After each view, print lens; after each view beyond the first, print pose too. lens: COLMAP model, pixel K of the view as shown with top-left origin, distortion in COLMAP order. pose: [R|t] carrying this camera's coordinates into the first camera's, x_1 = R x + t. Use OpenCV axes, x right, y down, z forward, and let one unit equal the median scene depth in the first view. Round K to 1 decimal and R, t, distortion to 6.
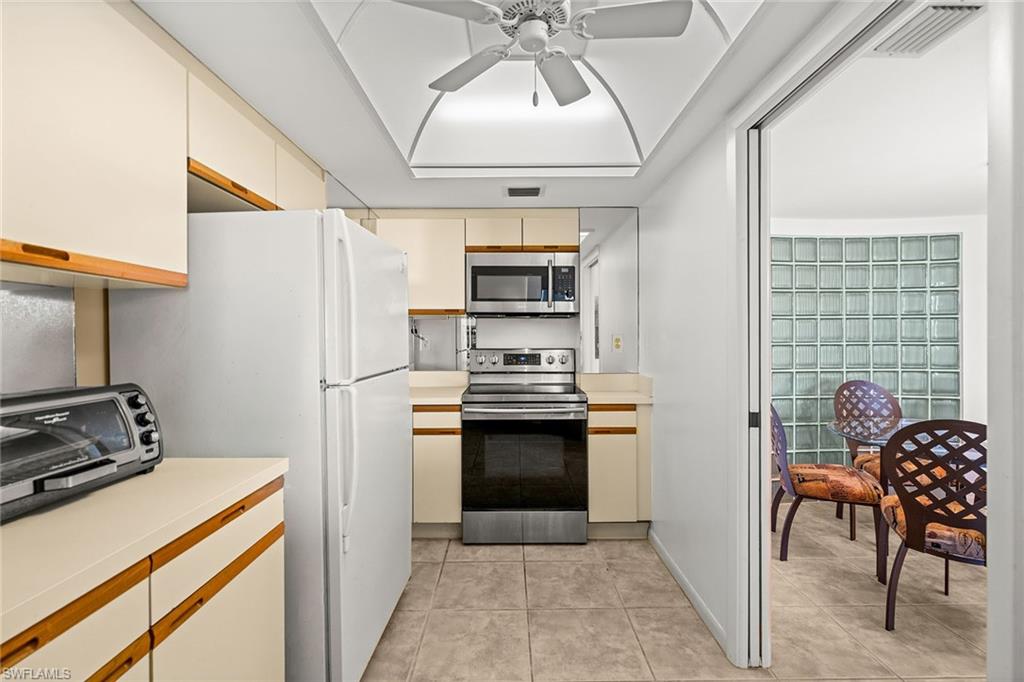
lens RADIAL K [[448.7, 0, 513.7], [0, 448.7, 339.3], [0, 0, 1]] dist [-0.000680, -0.000074]
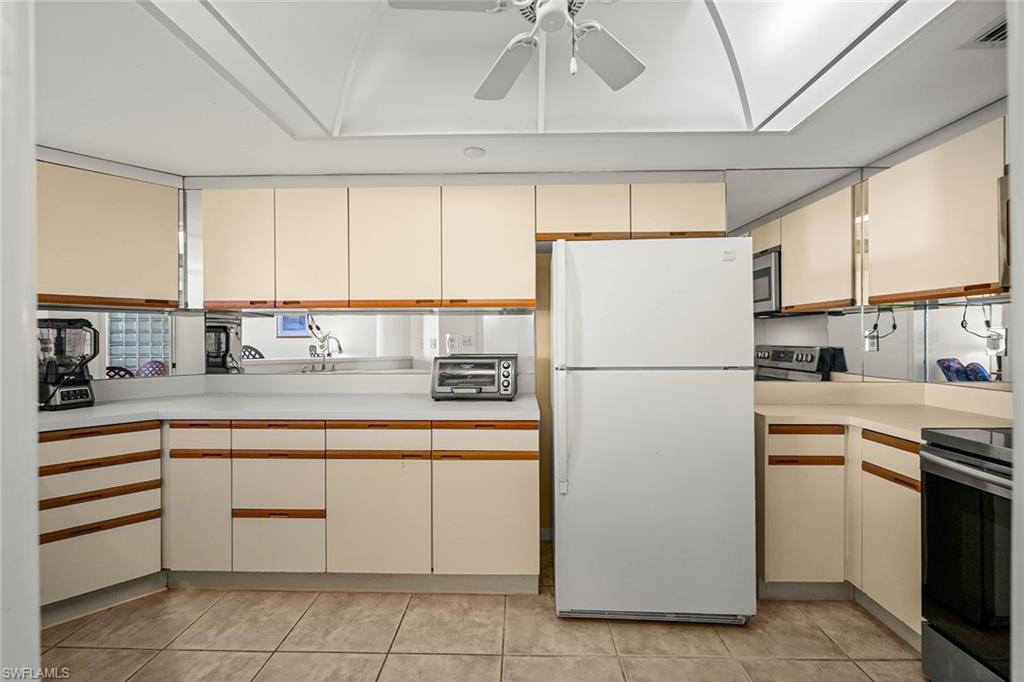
lens RADIAL K [[419.9, 0, 514.2], [0, 419.9, 338.8], [0, 0, 1]] dist [0.002106, 0.000177]
pose [[-0.016351, 0.006286, -0.999847, 0.505443], [-0.004446, 0.999970, 0.006359, 0.002401], [0.999856, 0.004549, -0.016322, 0.500938]]
